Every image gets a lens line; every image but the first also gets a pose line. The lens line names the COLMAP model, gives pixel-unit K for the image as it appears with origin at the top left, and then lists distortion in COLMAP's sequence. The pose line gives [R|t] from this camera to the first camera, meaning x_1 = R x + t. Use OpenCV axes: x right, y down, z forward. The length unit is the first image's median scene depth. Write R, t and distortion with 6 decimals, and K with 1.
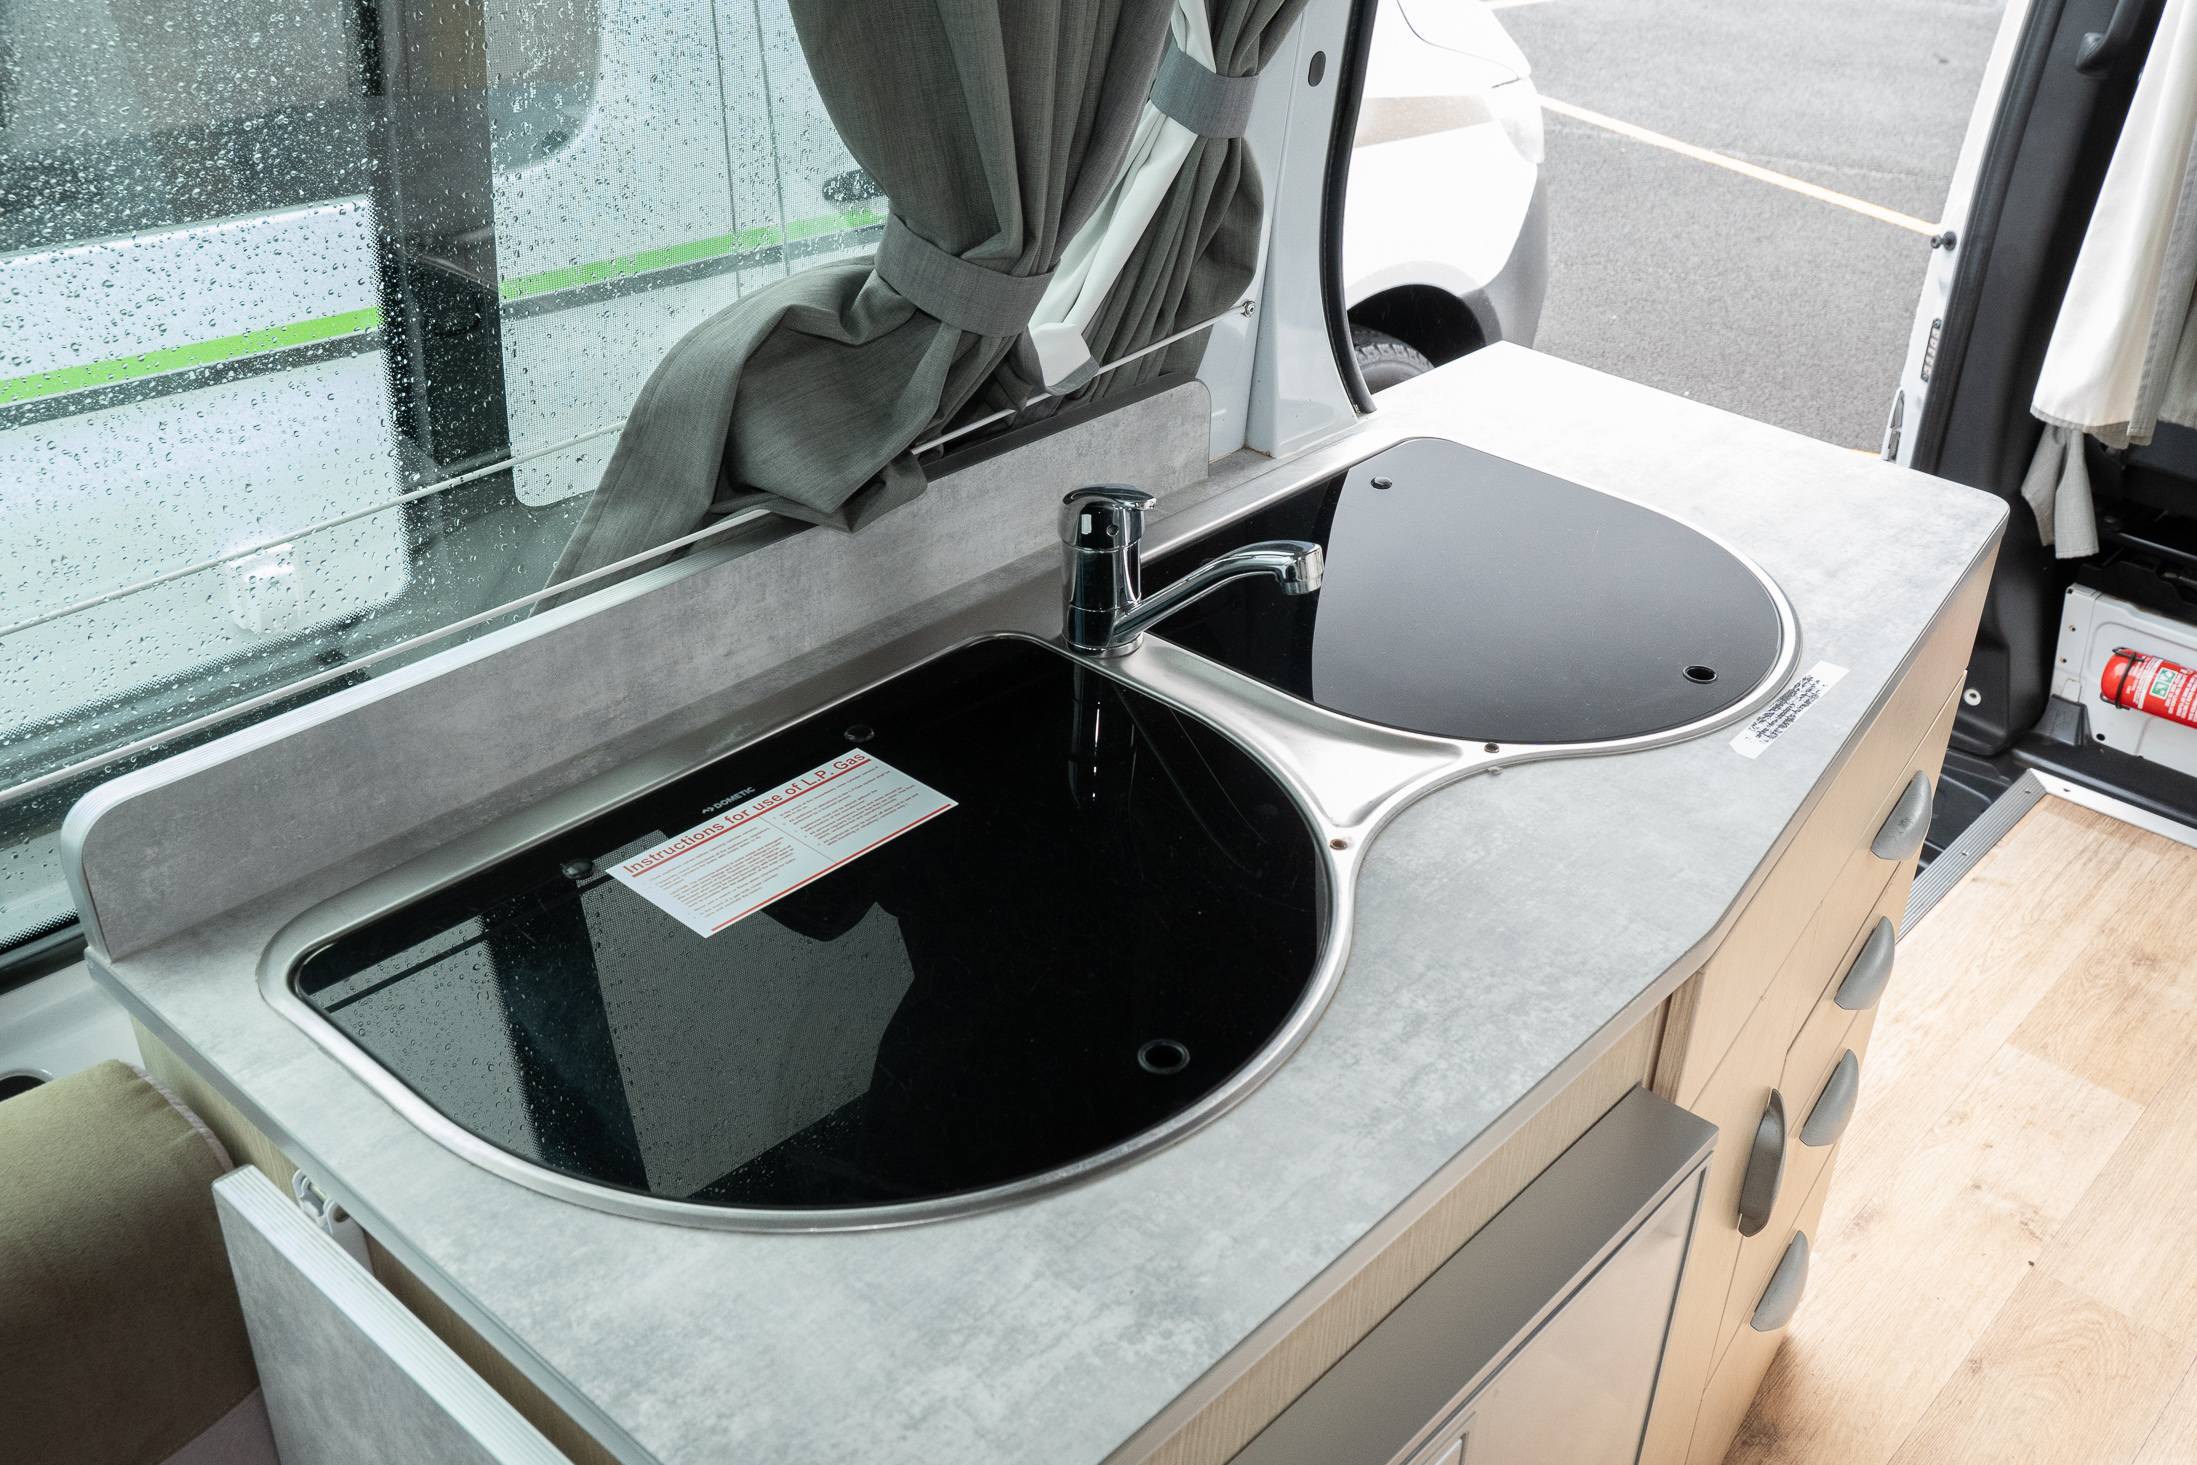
lens RADIAL K [[1956.6, 0, 1098.5], [0, 1956.6, 732.5], [0, 0, 1]] dist [-0.003706, -0.002476]
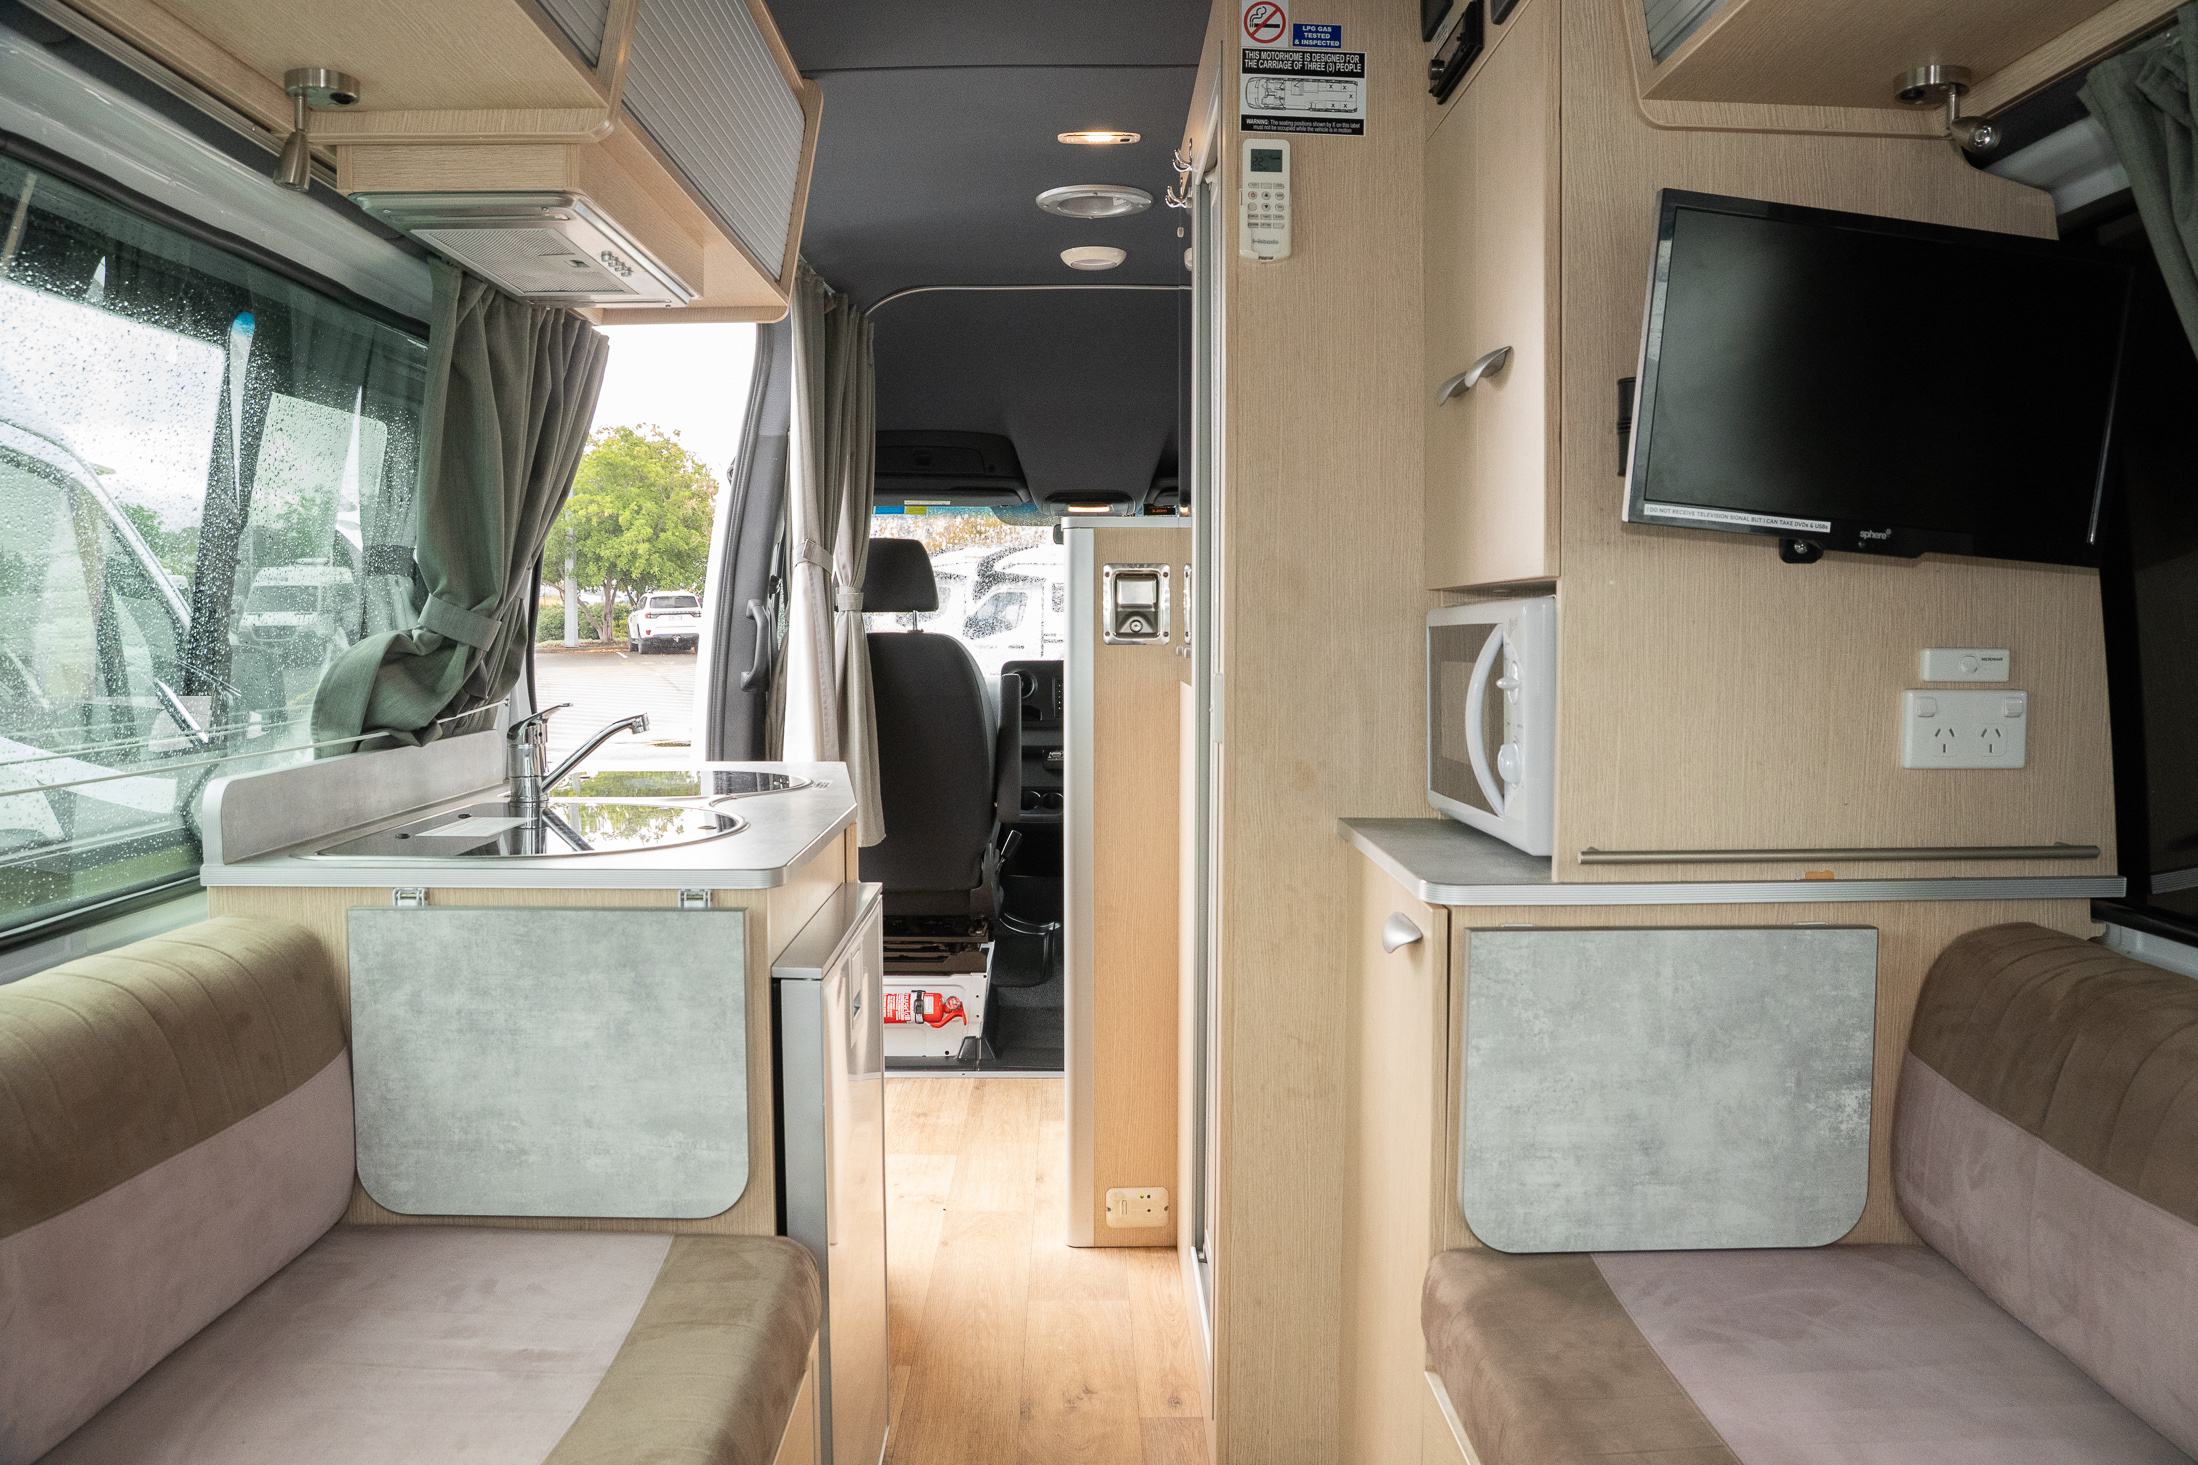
lens RADIAL K [[1675.5, 0, 1122.9], [0, 1675.5, 743.6], [0, 0, 1]] dist [-0.138189, 0.100555]
pose [[0.703159, -0.067083, 0.707861, -0.858038], [0.380489, 0.876507, -0.294897, 0.710775], [-0.600662, 0.476692, 0.641848, -0.581872]]
